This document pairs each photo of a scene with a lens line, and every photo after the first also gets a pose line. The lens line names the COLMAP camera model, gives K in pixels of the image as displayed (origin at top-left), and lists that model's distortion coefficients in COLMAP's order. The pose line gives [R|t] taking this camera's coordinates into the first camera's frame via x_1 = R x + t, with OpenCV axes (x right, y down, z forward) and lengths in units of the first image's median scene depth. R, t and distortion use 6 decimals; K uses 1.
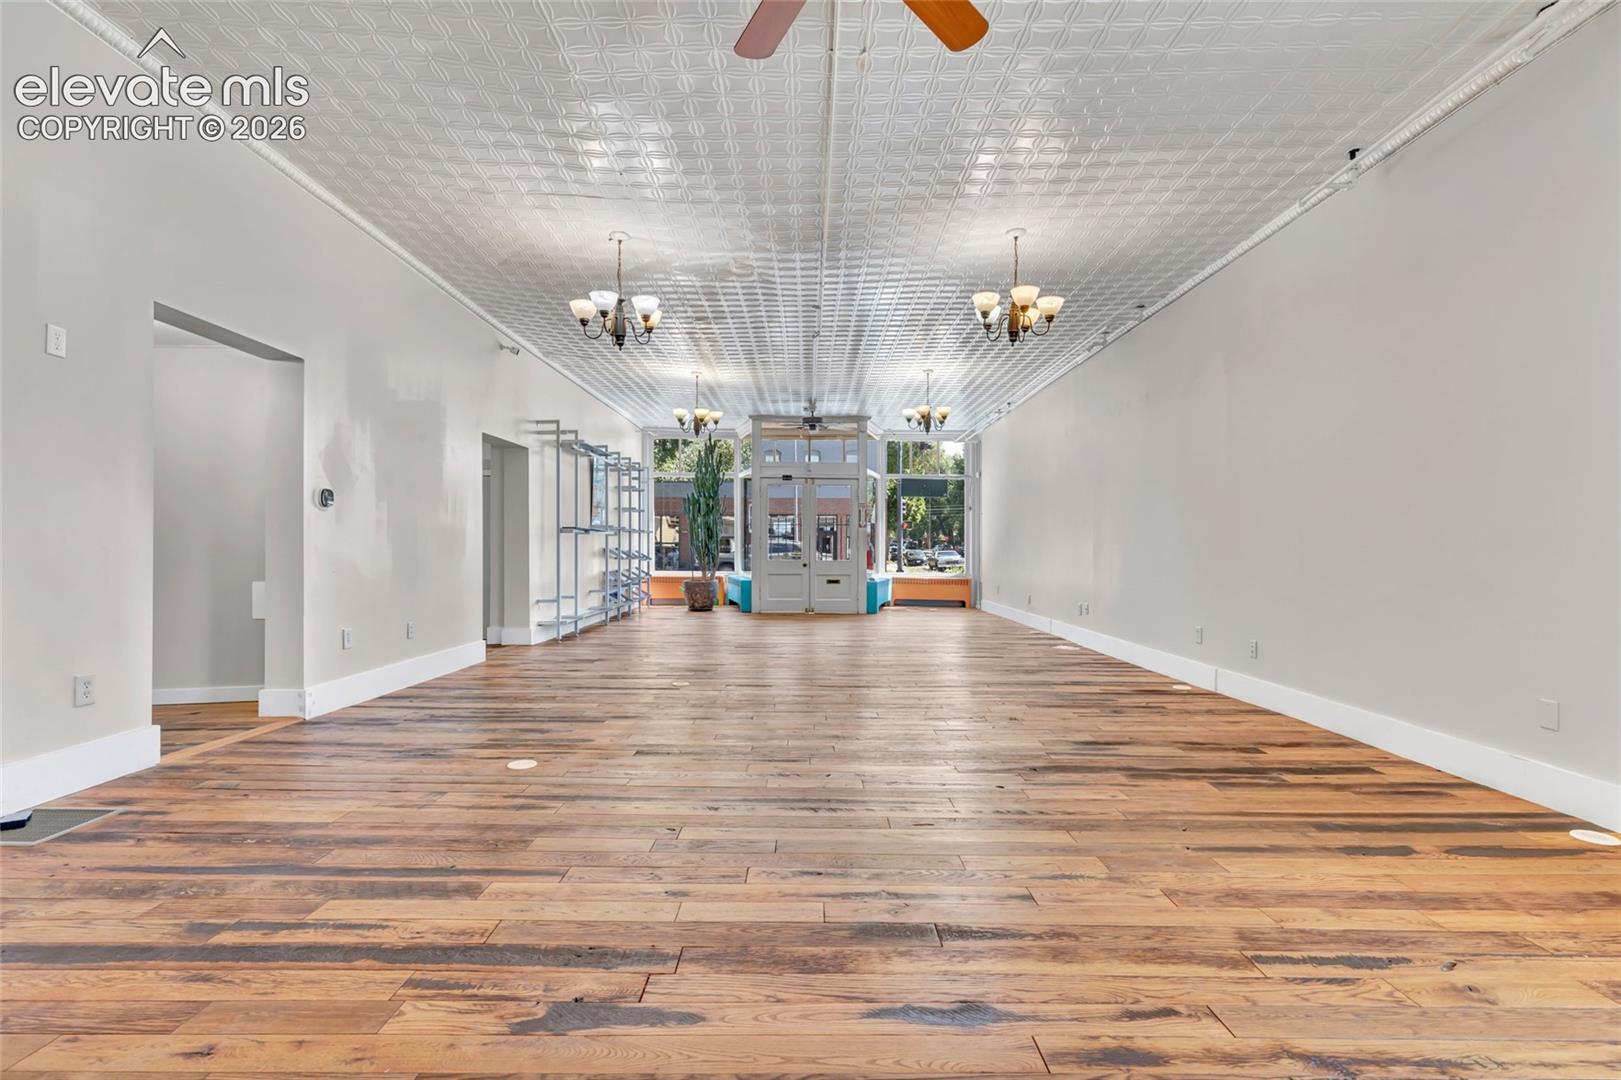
lens RADIAL K [[744.5, 0, 812.7], [0, 744.5, 550.3], [0, 0, 1]] dist [0.010233, -0.001968]
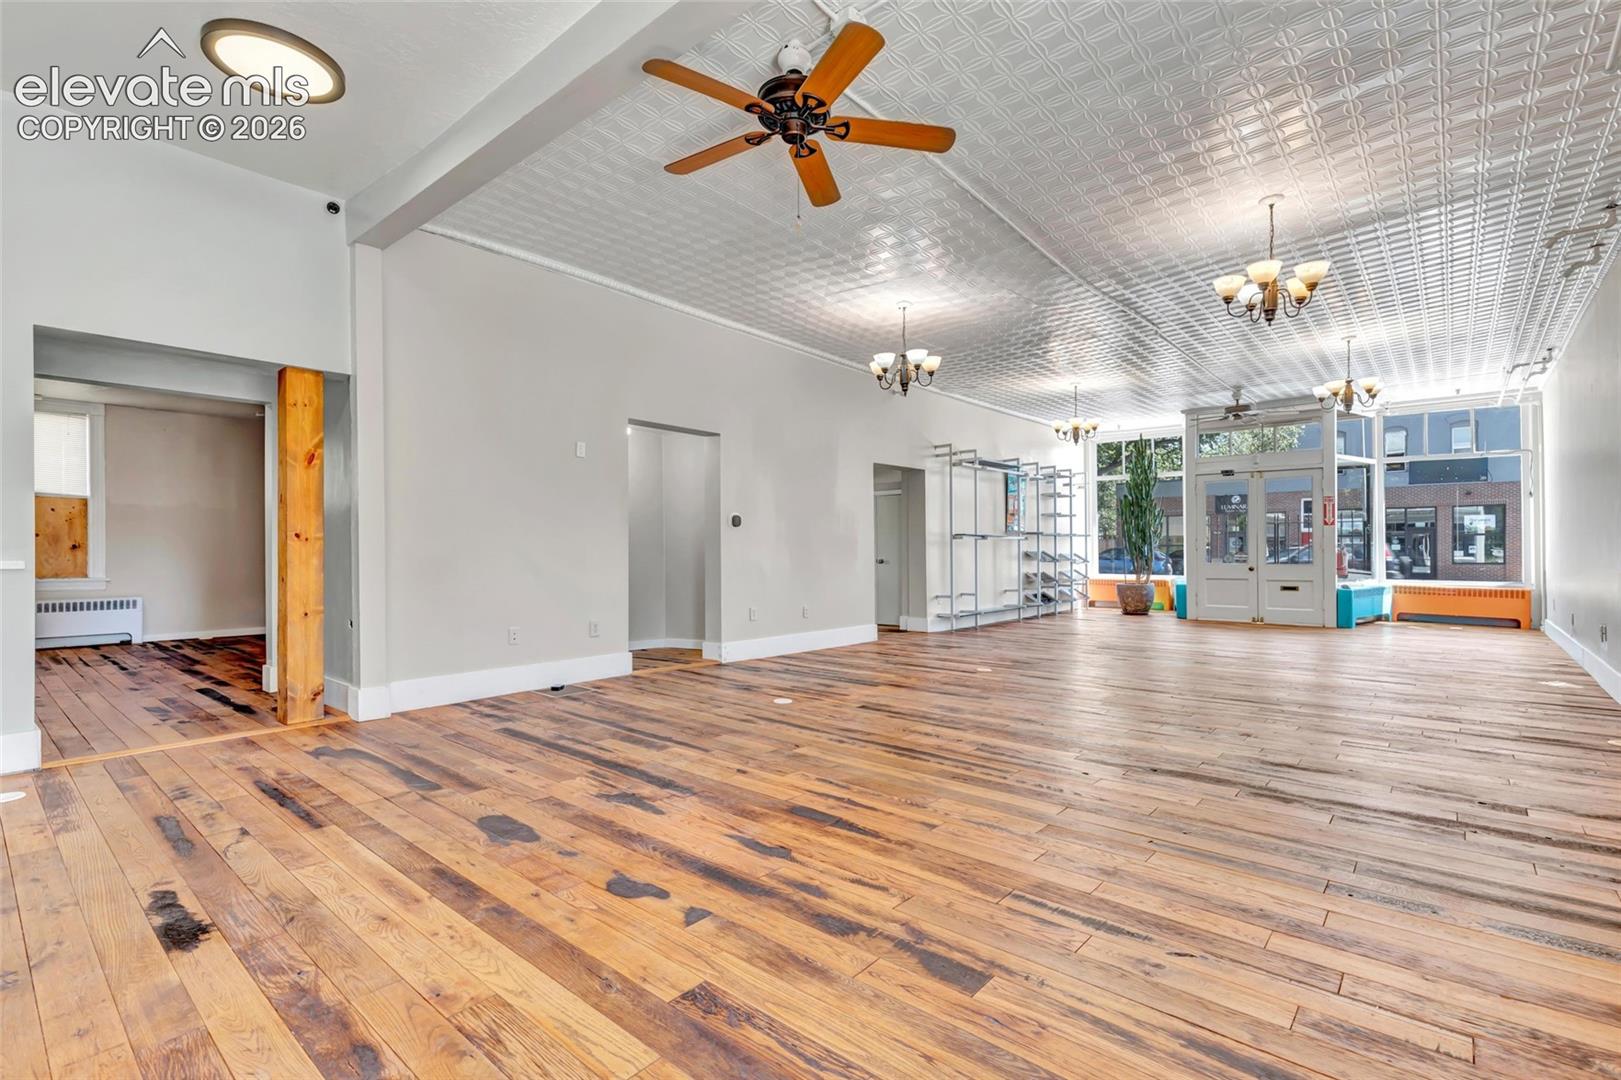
lens RADIAL K [[744.5, 0, 812.7], [0, 744.5, 550.3], [0, 0, 1]] dist [0.010233, -0.001968]
pose [[0.749659, -0.011598, -0.661723, 0.468669], [0.007488, 0.999931, -0.009043, 0.004359], [0.661782, 0.001824, 0.749694, -0.038033]]
